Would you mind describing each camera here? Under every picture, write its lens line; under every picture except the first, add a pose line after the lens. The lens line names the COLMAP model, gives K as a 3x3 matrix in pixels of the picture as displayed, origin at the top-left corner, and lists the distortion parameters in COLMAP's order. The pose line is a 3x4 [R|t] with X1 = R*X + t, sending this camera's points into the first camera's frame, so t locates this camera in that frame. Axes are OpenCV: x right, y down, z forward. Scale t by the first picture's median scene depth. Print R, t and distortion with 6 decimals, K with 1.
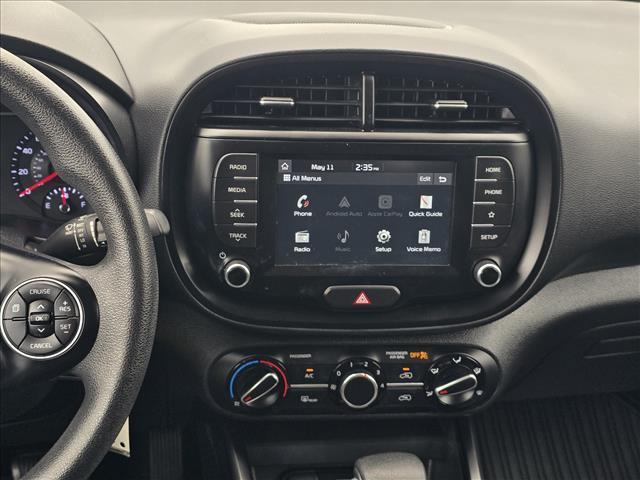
lens RADIAL K [[833.4, 0, 320.0], [0, 833.4, 240.0], [0, 0, 1]] dist [0.127769, -0.025502]
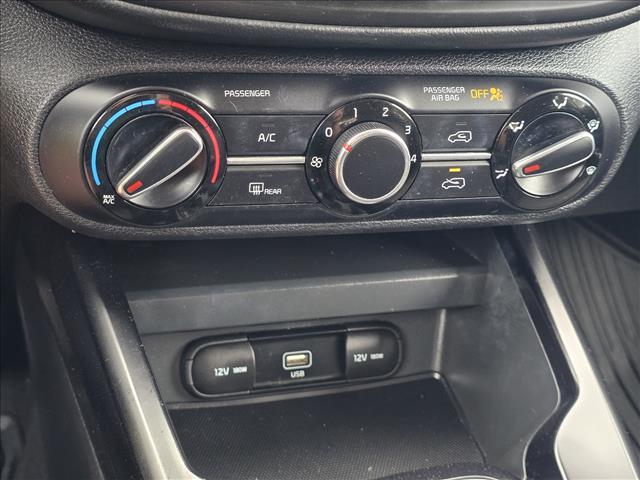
lens RADIAL K [[833.4, 0, 320.0], [0, 833.4, 240.0], [0, 0, 1]] dist [0.127769, -0.025502]
pose [[0.977649, -0.030948, 0.207954, -0.082045], [0.001970, 0.990411, 0.138135, 0.153891], [-0.210235, -0.134638, 0.968336, 0.533839]]
